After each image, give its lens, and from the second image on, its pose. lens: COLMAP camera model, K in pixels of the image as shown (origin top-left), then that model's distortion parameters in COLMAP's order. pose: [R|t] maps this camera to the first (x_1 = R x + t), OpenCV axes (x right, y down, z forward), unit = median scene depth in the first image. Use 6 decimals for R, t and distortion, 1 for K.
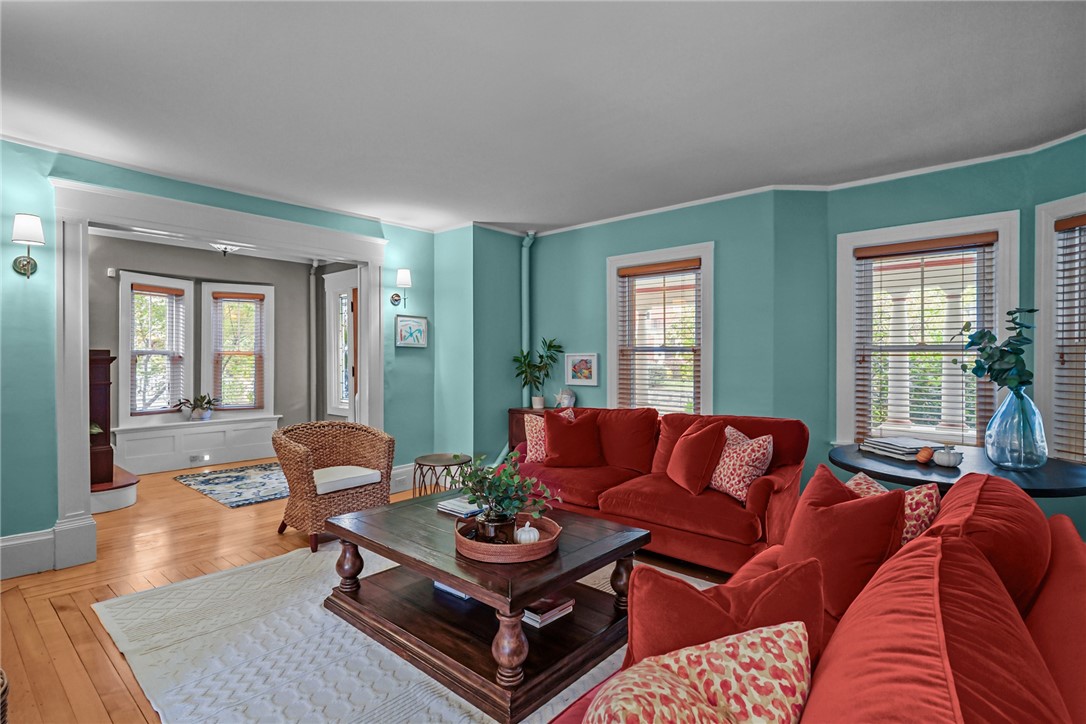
lens RADIAL K [[534.0, 0, 544.1], [0, 534.0, 356.7], [0, 0, 1]] dist [0.002008, 0.000377]
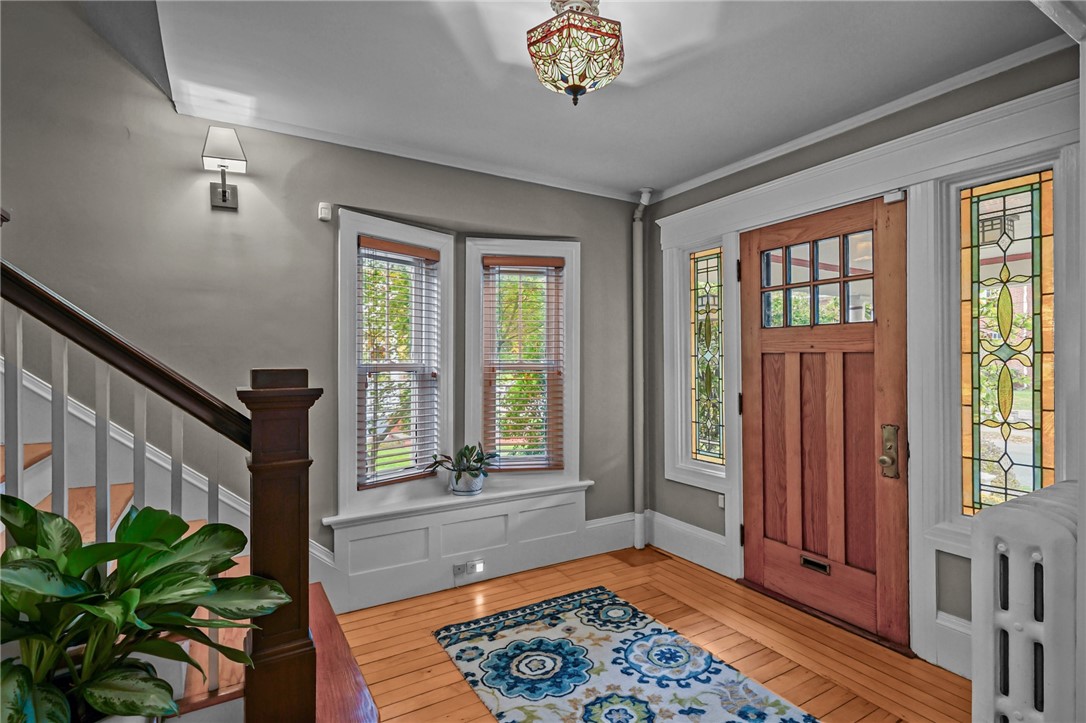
lens RADIAL K [[534.0, 0, 545.3], [0, 534.0, 359.4], [0, 0, 1]] dist [0.002008, 0.000377]
pose [[0.948721, -0.004804, -0.316077, -0.379056], [0.003926, 0.999986, -0.003415, -0.012078], [0.316090, 0.001999, 0.948727, 0.491803]]
